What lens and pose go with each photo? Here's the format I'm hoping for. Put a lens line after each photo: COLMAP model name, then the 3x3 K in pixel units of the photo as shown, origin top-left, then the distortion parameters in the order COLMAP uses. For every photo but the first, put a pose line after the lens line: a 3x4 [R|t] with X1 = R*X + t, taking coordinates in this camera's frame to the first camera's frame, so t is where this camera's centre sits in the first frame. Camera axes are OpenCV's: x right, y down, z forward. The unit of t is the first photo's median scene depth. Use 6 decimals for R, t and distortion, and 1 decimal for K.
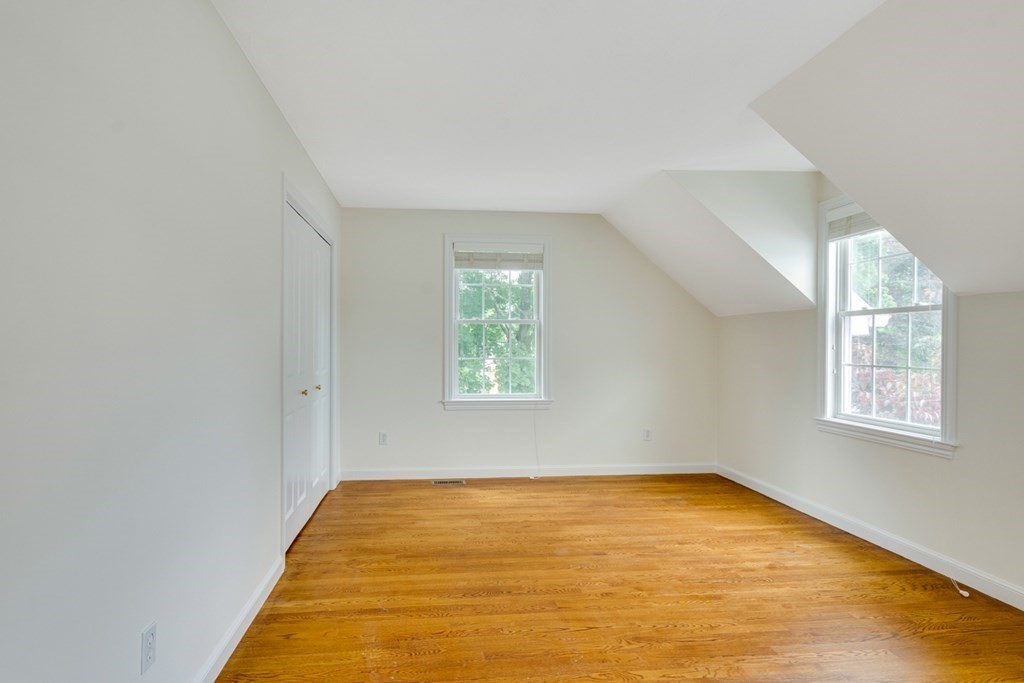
lens RADIAL K [[455.4, 0, 516.5], [0, 455.4, 353.6], [0, 0, 1]] dist [0.004730, -0.000072]
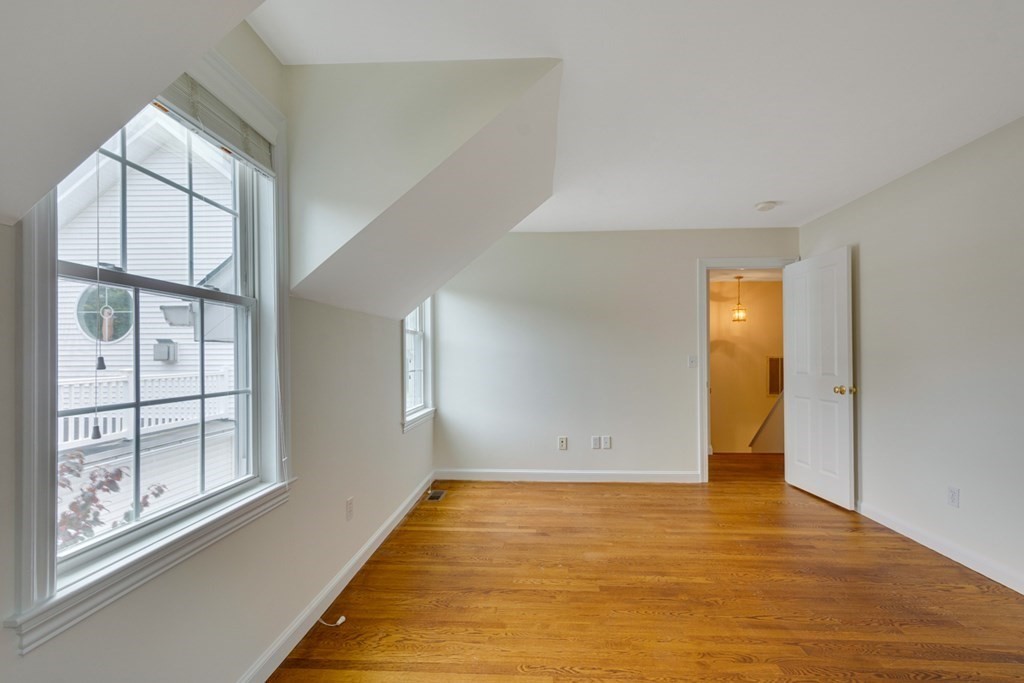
lens RADIAL K [[455.4, 0, 516.5], [0, 455.4, 353.6], [0, 0, 1]] dist [0.004730, -0.000072]
pose [[-0.985853, -0.000036, 0.167612, 0.520550], [0.005530, 0.999448, 0.032744, -0.063130], [-0.167520, 0.033207, -0.985309, 2.081612]]
